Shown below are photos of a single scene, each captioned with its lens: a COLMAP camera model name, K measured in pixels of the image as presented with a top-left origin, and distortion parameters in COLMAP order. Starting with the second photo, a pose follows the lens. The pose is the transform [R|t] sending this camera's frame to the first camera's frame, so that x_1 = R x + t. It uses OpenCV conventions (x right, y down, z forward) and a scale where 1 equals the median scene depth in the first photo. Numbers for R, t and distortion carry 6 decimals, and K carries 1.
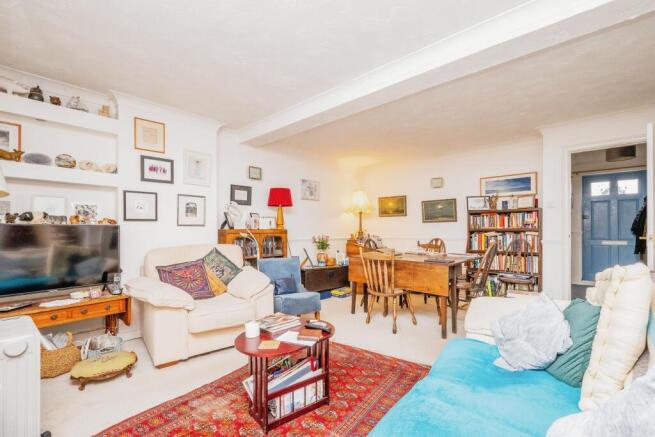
lens RADIAL K [[297.0, 0, 329.7], [0, 297.0, 221.5], [0, 0, 1]] dist [0.002698, 0.000114]
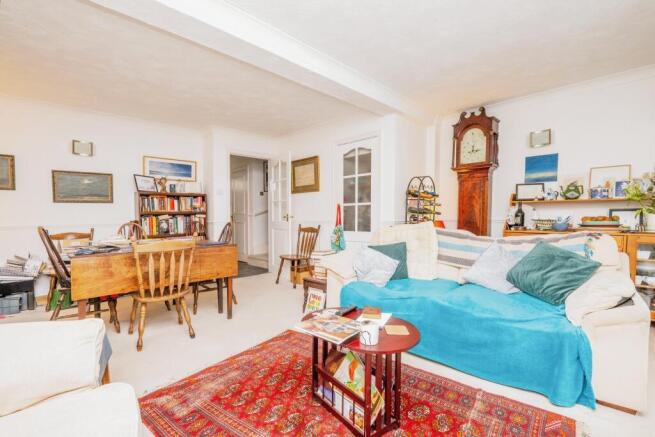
lens RADIAL K [[297.0, 0, 329.6], [0, 297.0, 221.3], [0, 0, 1]] dist [0.002698, 0.000114]
pose [[0.008738, -0.019408, 0.999773, -0.420595], [-0.015214, 0.999693, 0.019540, 0.028515], [-0.999846, -0.015381, 0.008440, 0.459165]]
